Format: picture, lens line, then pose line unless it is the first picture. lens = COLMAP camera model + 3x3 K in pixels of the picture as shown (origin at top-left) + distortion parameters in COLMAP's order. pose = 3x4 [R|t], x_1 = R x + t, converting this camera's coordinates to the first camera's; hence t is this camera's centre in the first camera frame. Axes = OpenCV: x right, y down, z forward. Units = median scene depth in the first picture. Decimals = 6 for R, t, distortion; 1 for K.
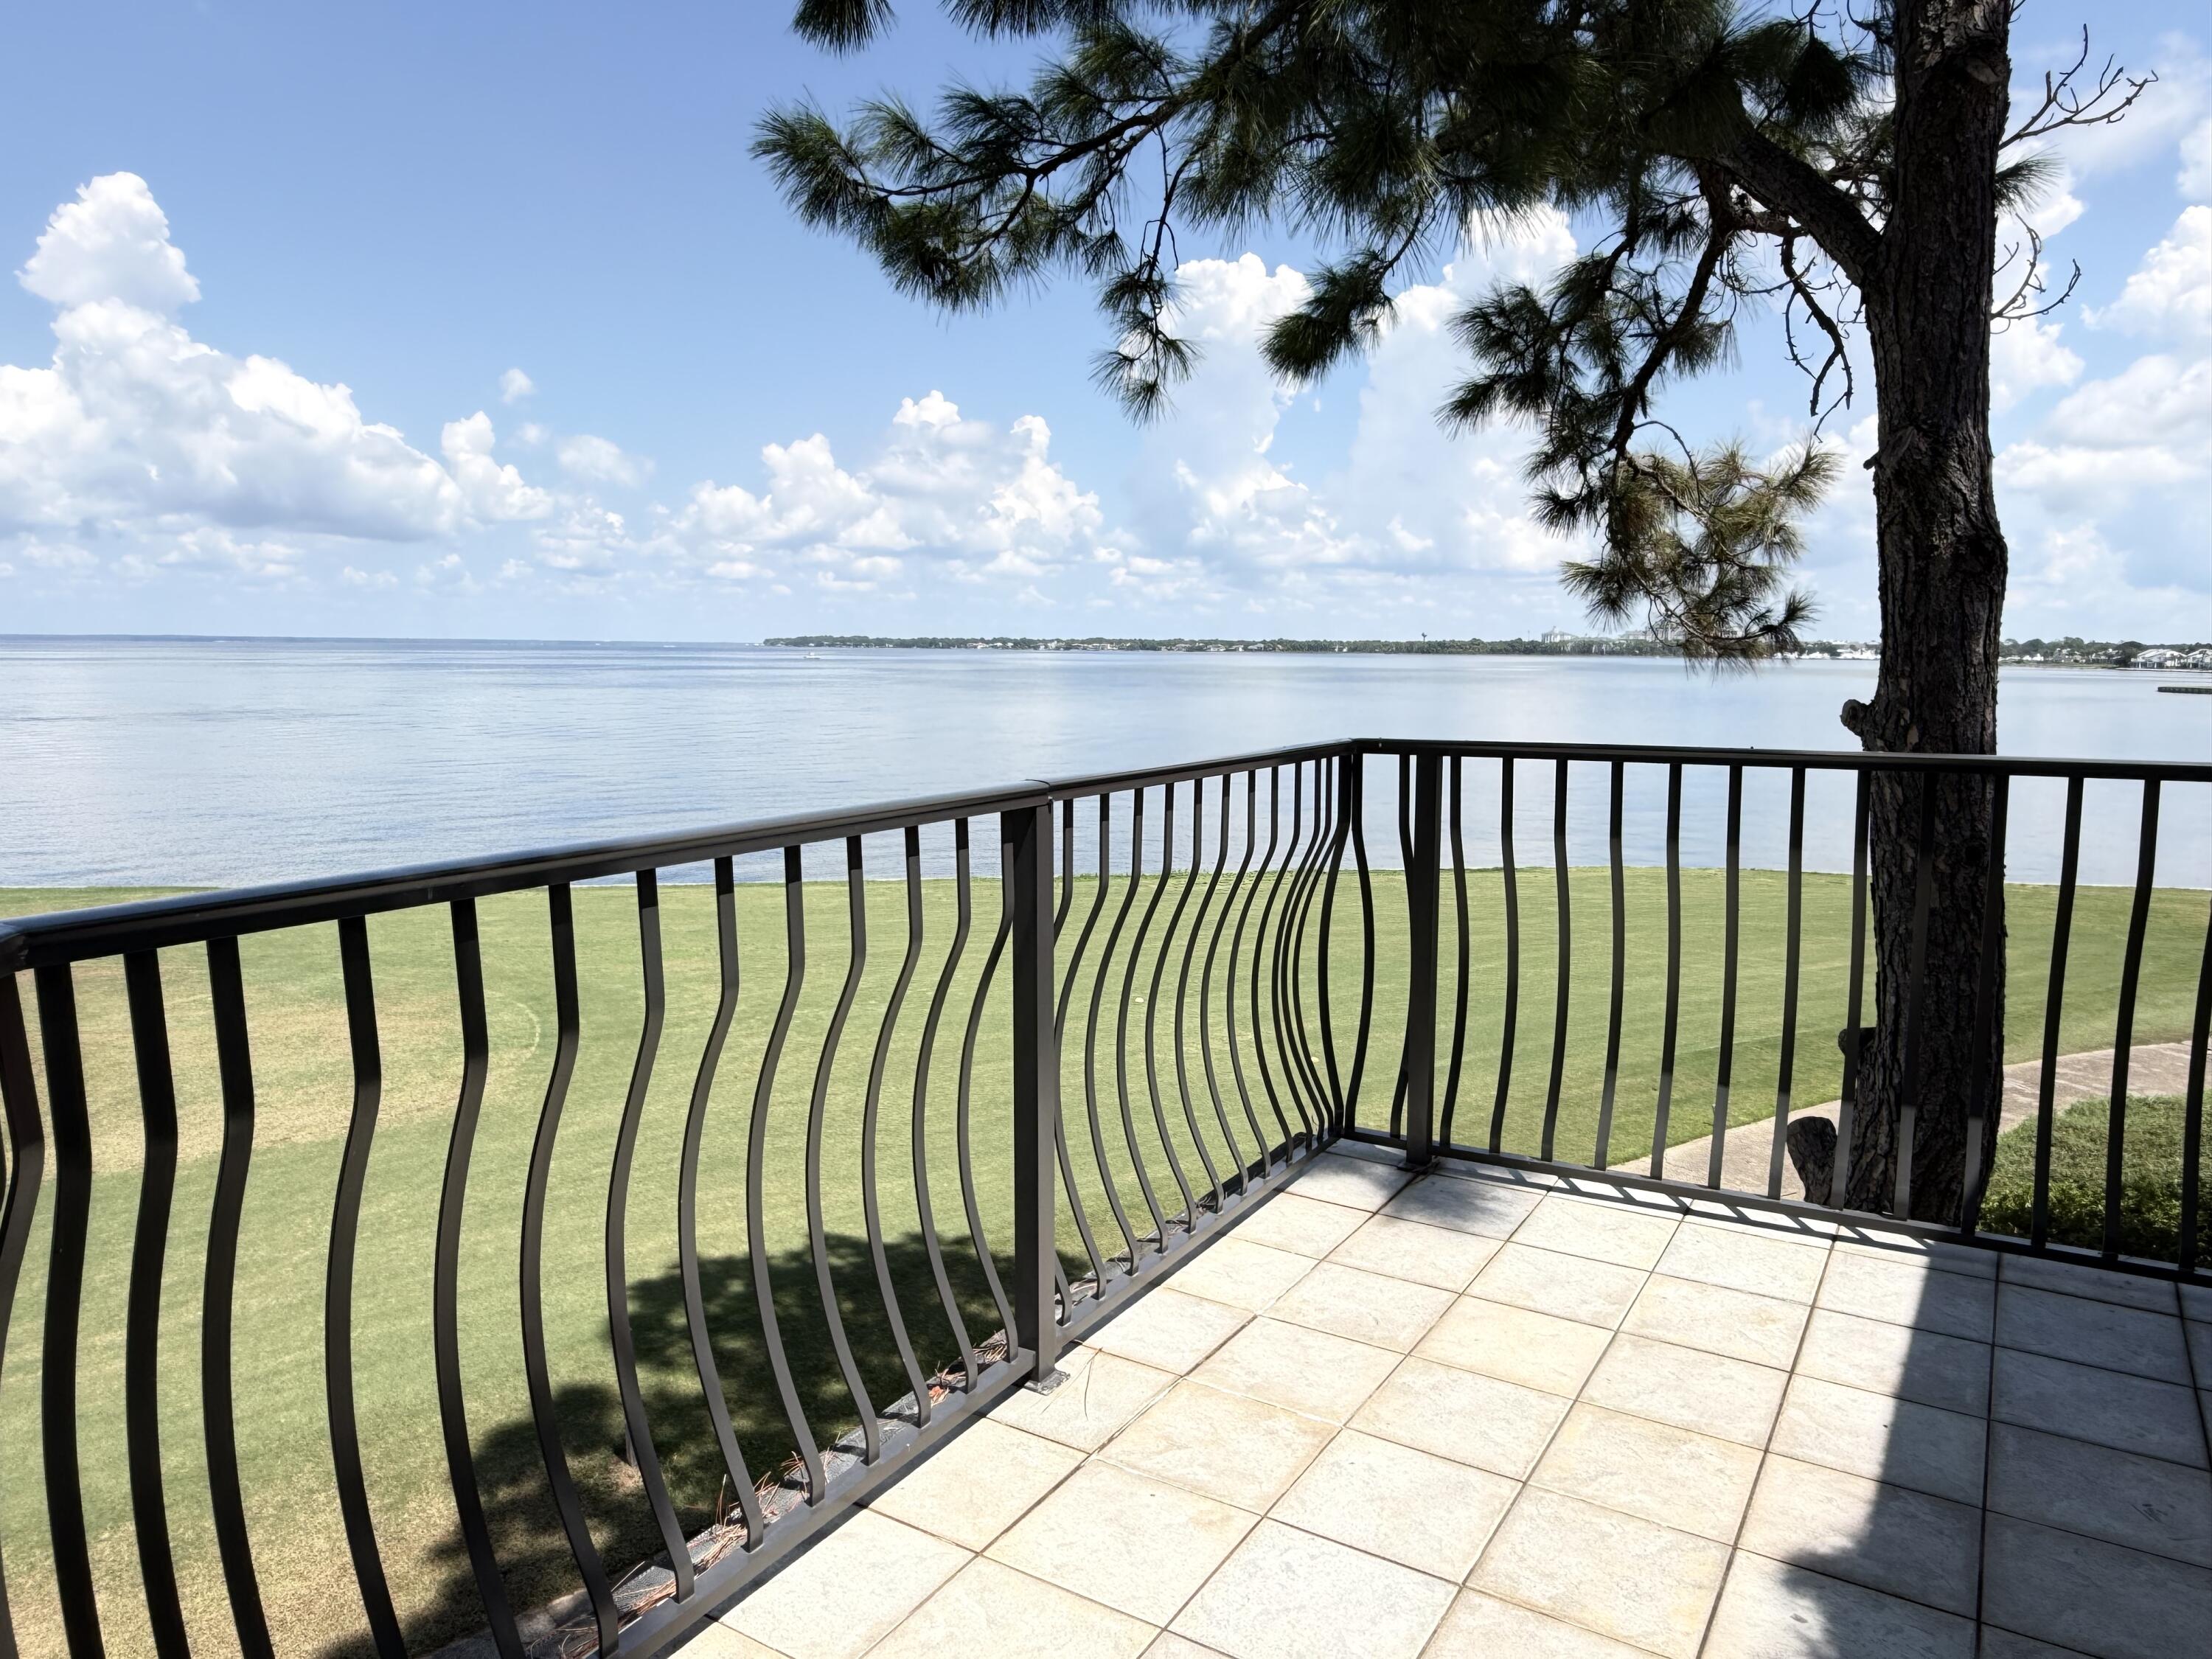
lens RADIAL K [[1444.3, 0, 1102.9], [0, 1444.3, 832.1], [0, 0, 1]] dist [-0.004001, 0.001318]
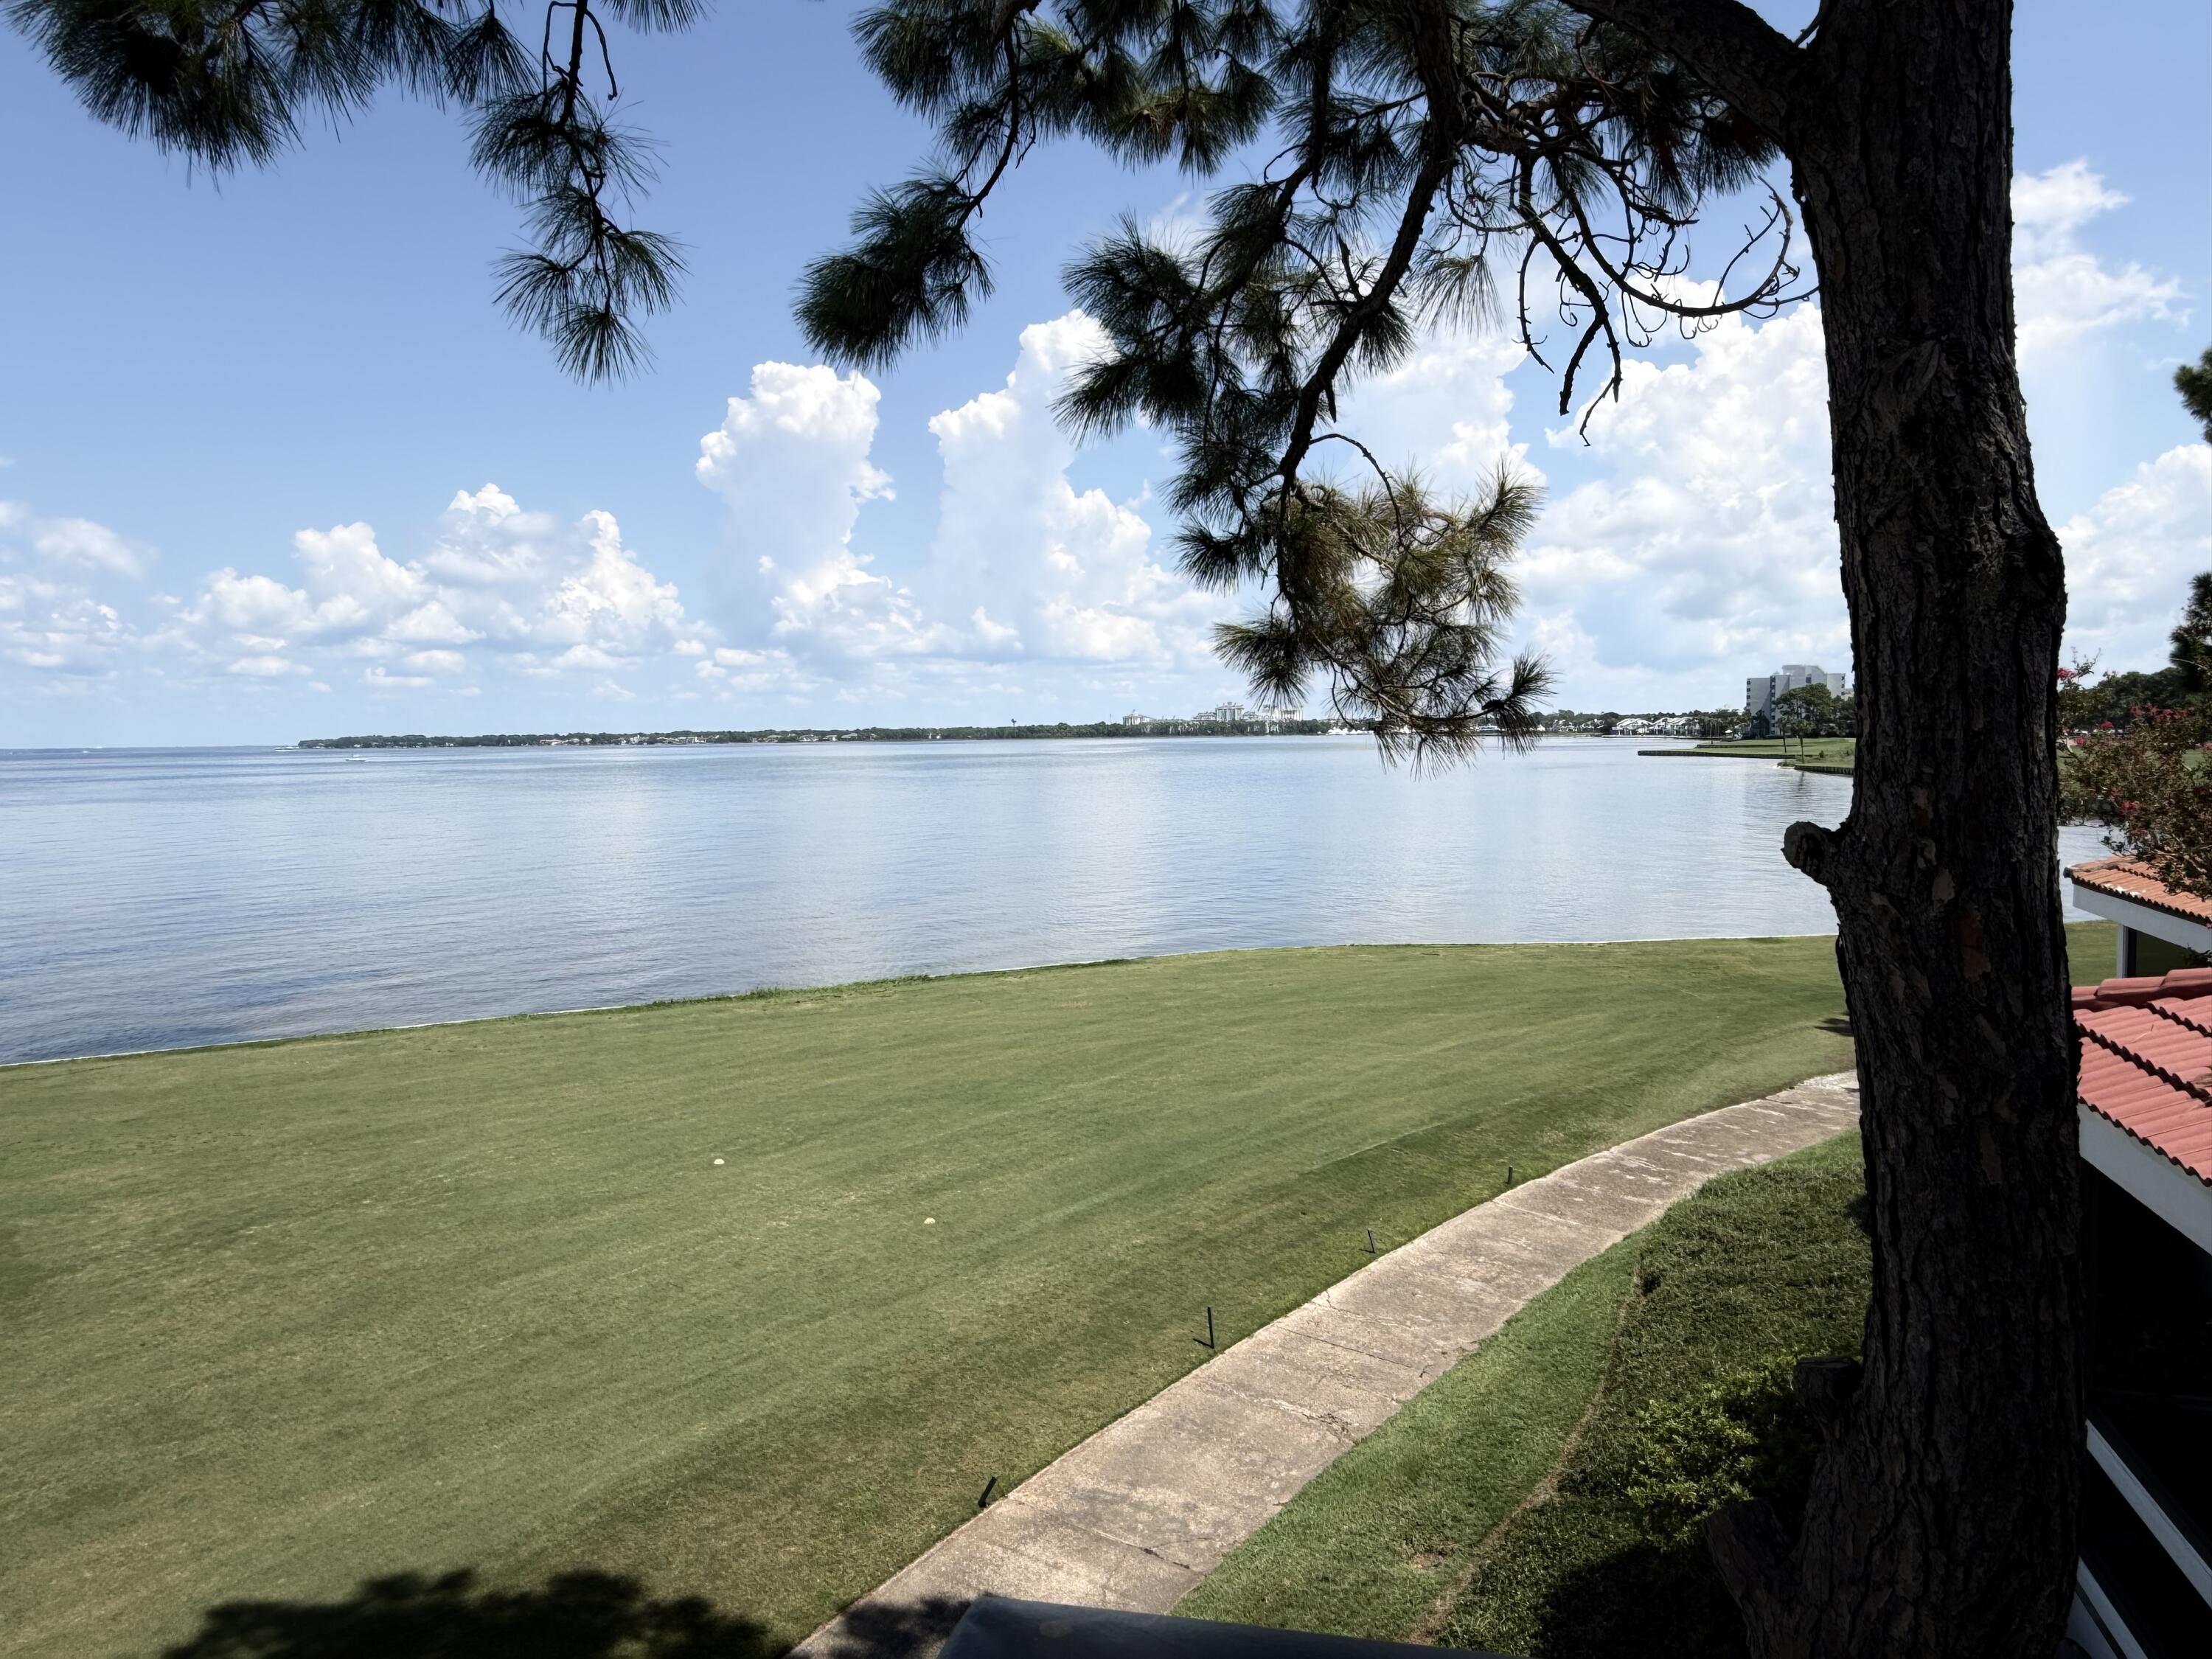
lens RADIAL K [[1444.3, 0, 1102.9], [0, 1444.3, 832.1], [0, 0, 1]] dist [-0.004001, 0.001318]
pose [[0.961162, -0.043244, 0.272577, 0.054407], [0.059609, 0.996864, -0.052044, -0.048172], [-0.269471, 0.066271, 0.960725, 0.332095]]
